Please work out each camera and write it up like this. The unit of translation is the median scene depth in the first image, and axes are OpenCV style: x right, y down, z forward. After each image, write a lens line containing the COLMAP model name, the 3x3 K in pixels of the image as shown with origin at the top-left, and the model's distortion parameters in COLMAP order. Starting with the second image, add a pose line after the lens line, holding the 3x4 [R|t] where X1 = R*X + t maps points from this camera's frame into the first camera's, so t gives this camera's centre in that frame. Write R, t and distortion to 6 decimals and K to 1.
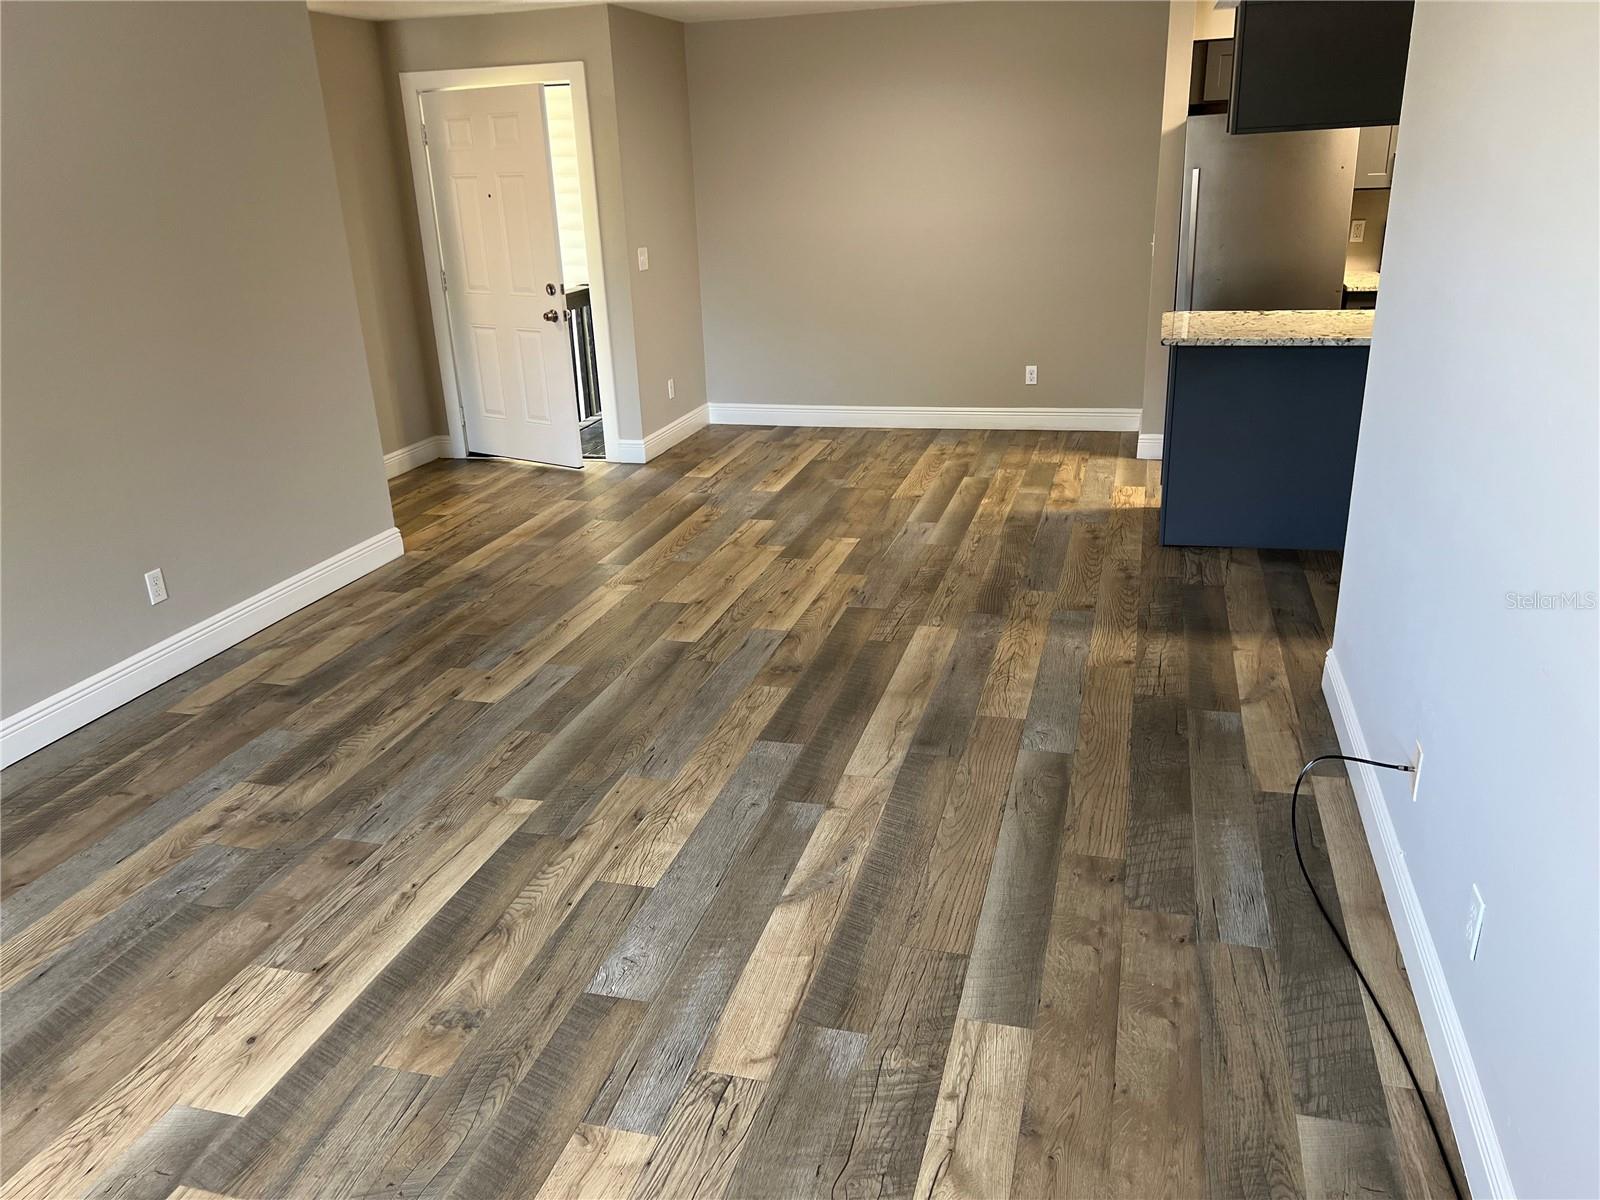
lens RADIAL K [[1204.0, 0, 795.9], [0, 1204.0, 600.5], [0, 0, 1]] dist [0.161656, -0.243277]
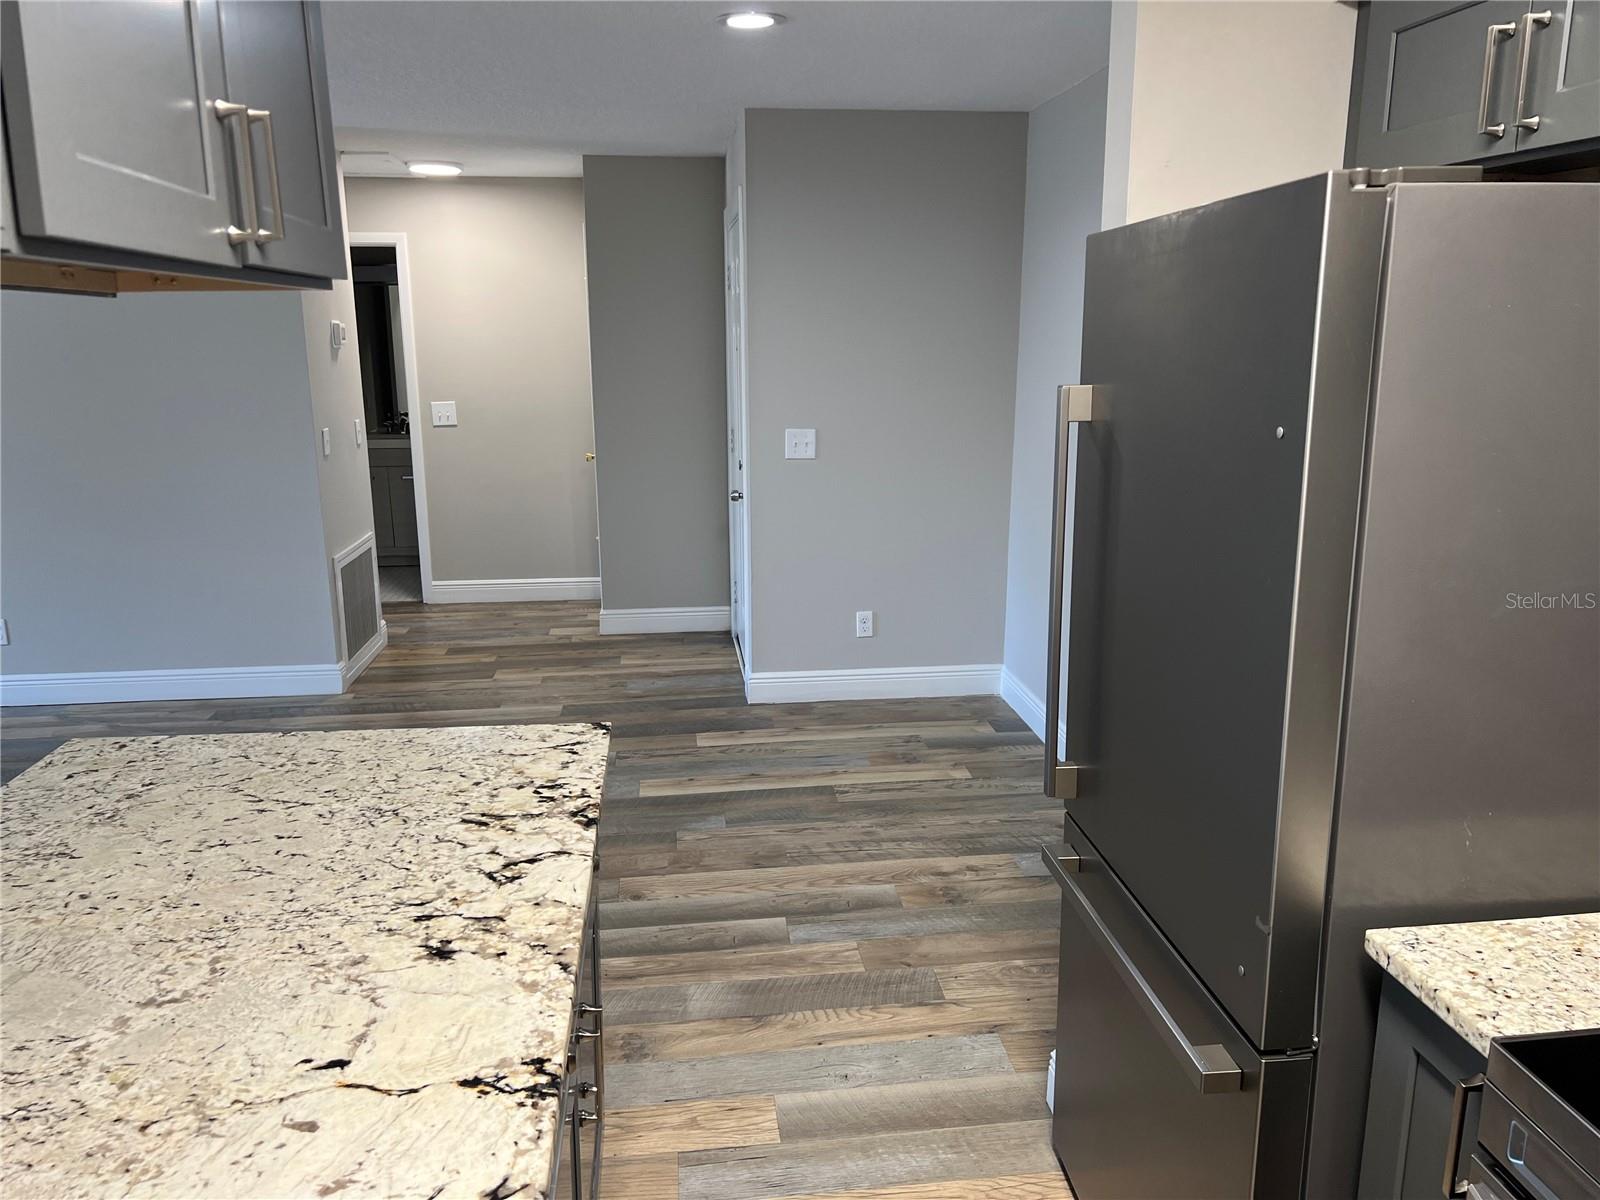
lens RADIAL K [[1205.2, 0, 802.7], [0, 1205.2, 604.0], [0, 0, 1]] dist [0.040373, -0.038205]
pose [[0.381544, 0.245073, -0.891271, 0.781123], [-0.326865, 0.937687, 0.117908, -0.398867], [0.864629, 0.246338, 0.437875, 1.029513]]
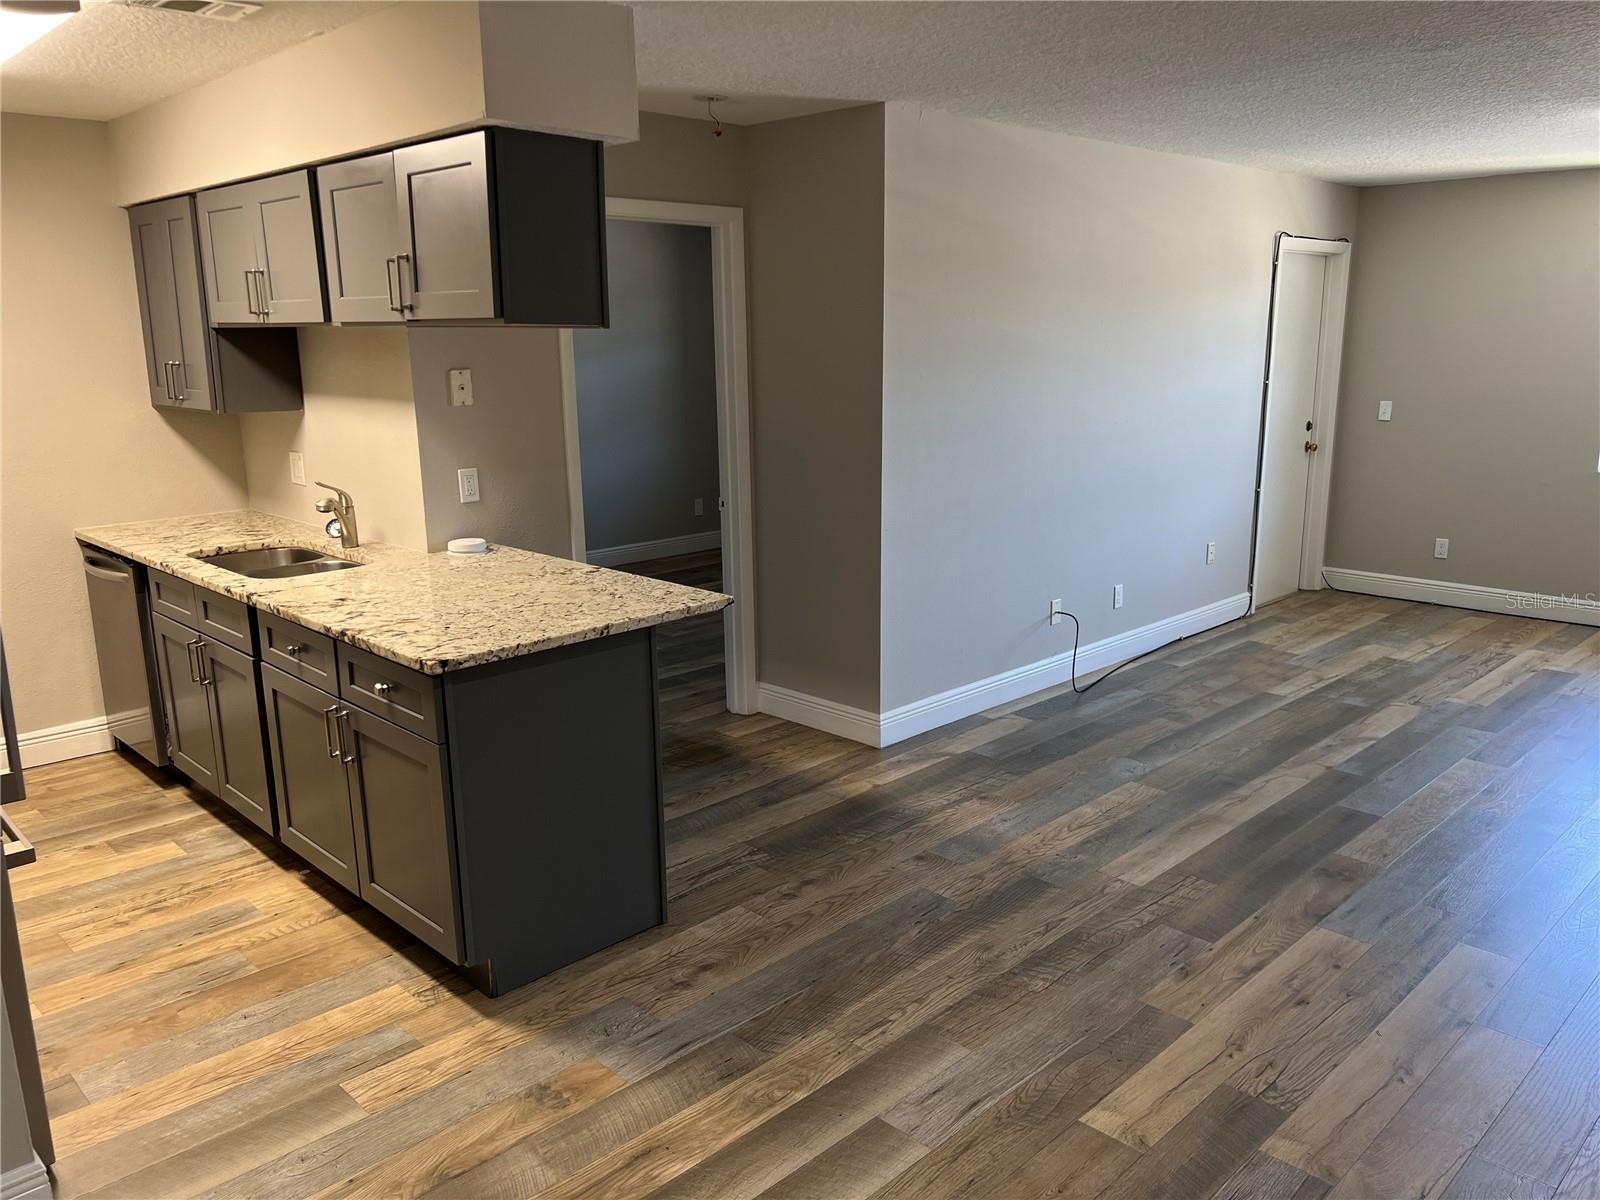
lens RADIAL K [[1205.2, 0, 802.7], [0, 1205.2, 604.0], [0, 0, 1]] dist [0.040373, -0.038205]
pose [[-0.869509, -0.061418, 0.490084, -0.080856], [0.209786, 0.852365, 0.479024, -0.541139], [-0.447151, 0.519328, -0.728254, 1.504487]]
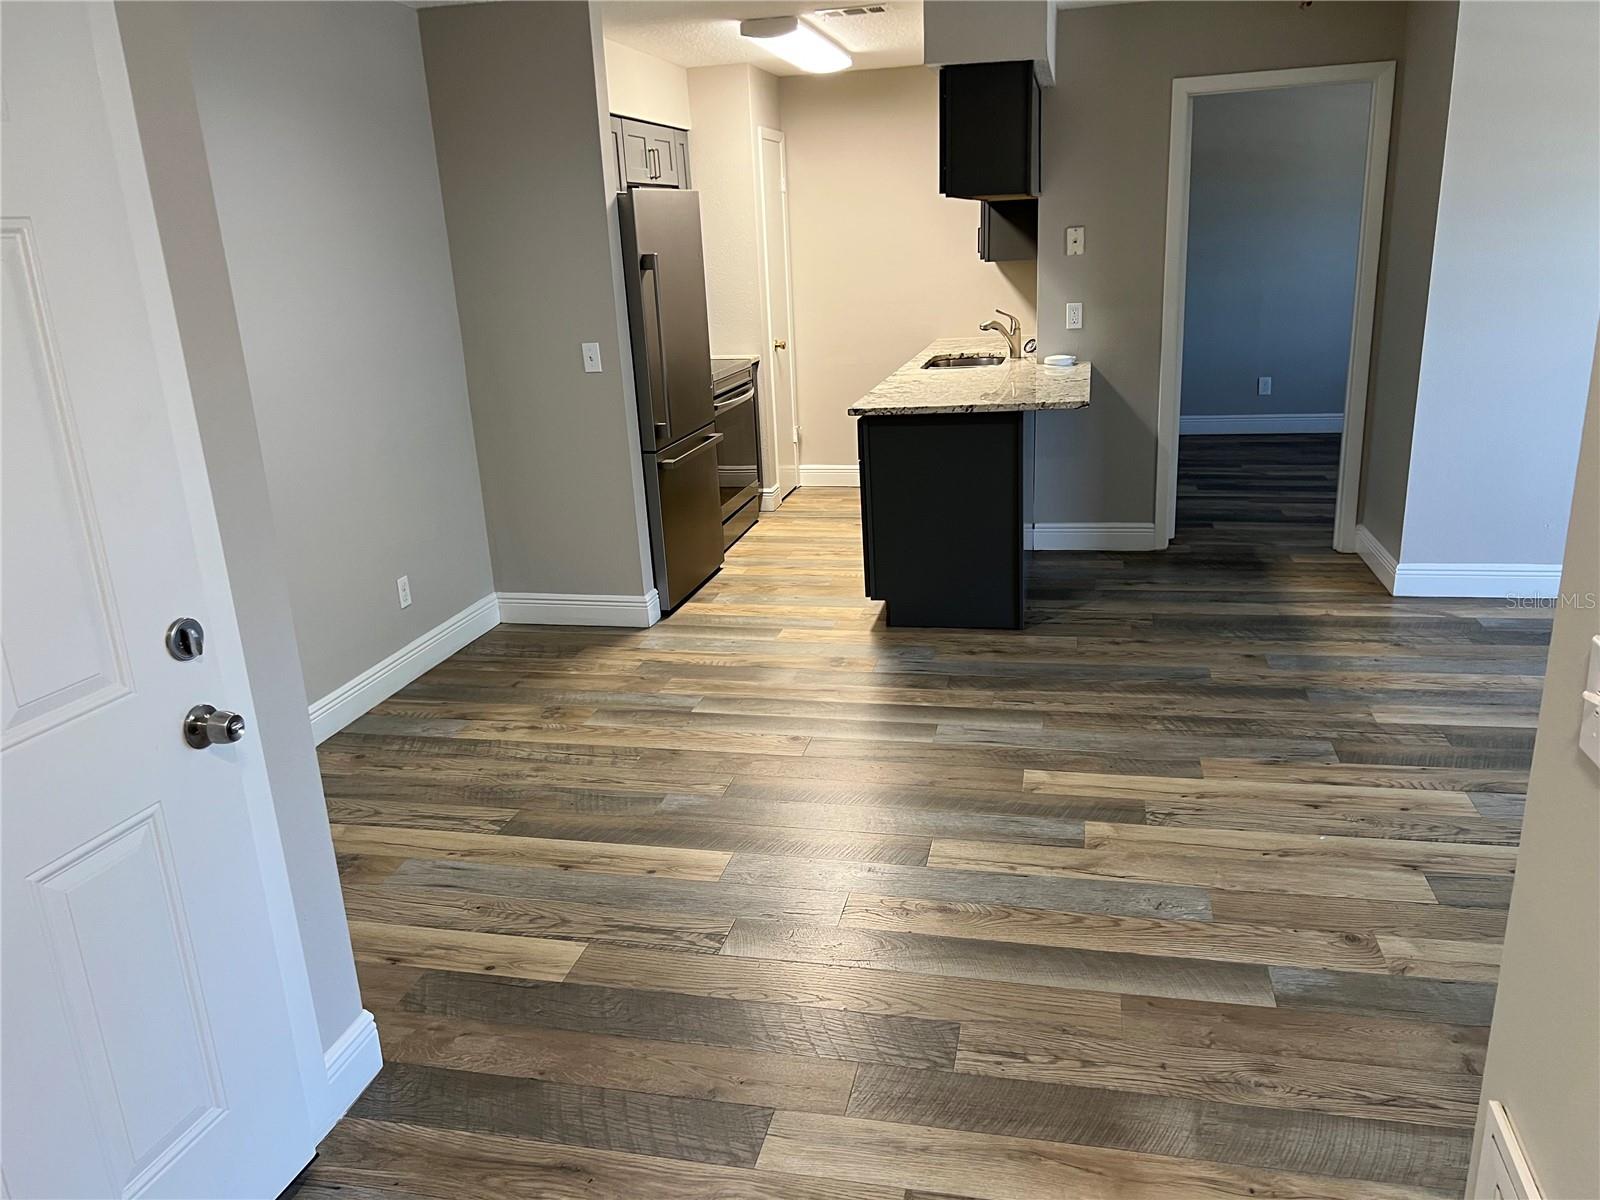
lens RADIAL K [[1196.7, 0, 807.0], [0, 1196.7, 615.3], [0, 0, 1]] dist [0.055000, -0.070284]
pose [[-0.056543, -0.263240, 0.963072, -0.632093], [0.386431, 0.883661, 0.264222, -0.399764], [-0.920583, 0.387101, 0.051759, 1.225090]]
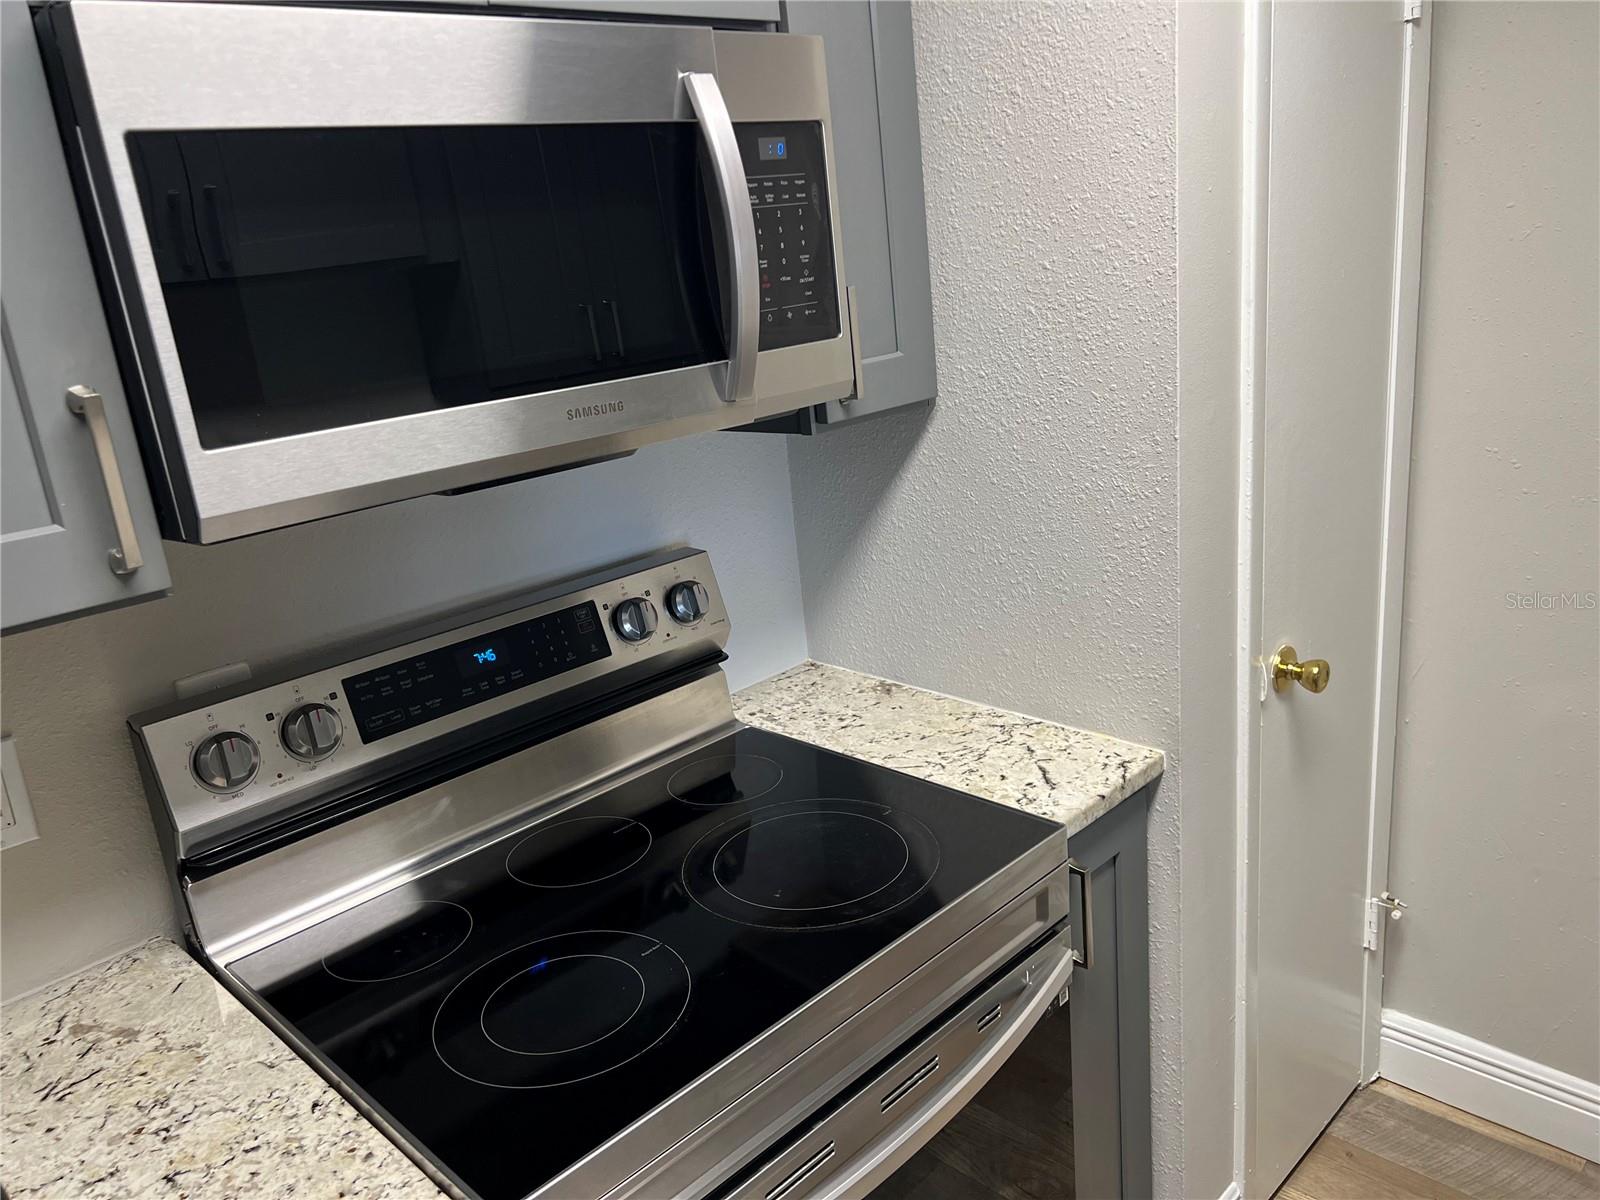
lens RADIAL K [[1196.7, 0, 807.0], [0, 1196.7, 615.3], [0, 0, 1]] dist [0.055000, -0.070284]
pose [[0.486995, -0.268260, 0.831187, 0.526387], [0.376311, 0.923247, 0.077490, -0.413352], [-0.788179, 0.275047, 0.550566, 1.117448]]
